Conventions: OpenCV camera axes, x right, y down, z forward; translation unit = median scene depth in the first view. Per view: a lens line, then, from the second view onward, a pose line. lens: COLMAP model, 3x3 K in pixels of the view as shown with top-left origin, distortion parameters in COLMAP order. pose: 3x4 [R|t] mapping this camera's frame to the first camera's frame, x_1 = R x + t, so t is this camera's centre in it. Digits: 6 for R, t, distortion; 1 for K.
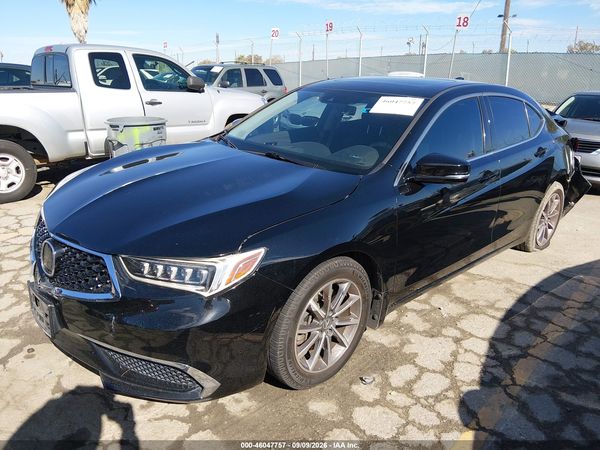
lens RADIAL K [[459.4, 0, 300.0], [0, 459.4, 225.0], [0, 0, 1]] dist [0.104896, -0.186282]
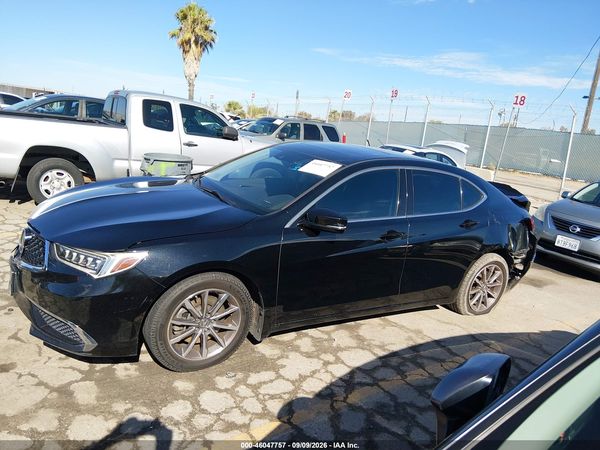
lens RADIAL K [[459.4, 0, 300.0], [0, 459.4, 225.0], [0, 0, 1]] dist [0.104896, -0.186282]
pose [[0.975170, 0.137975, -0.173222, 0.346891], [-0.155766, 0.983345, -0.093646, 0.016205], [0.157416, 0.118303, 0.980421, -0.177921]]
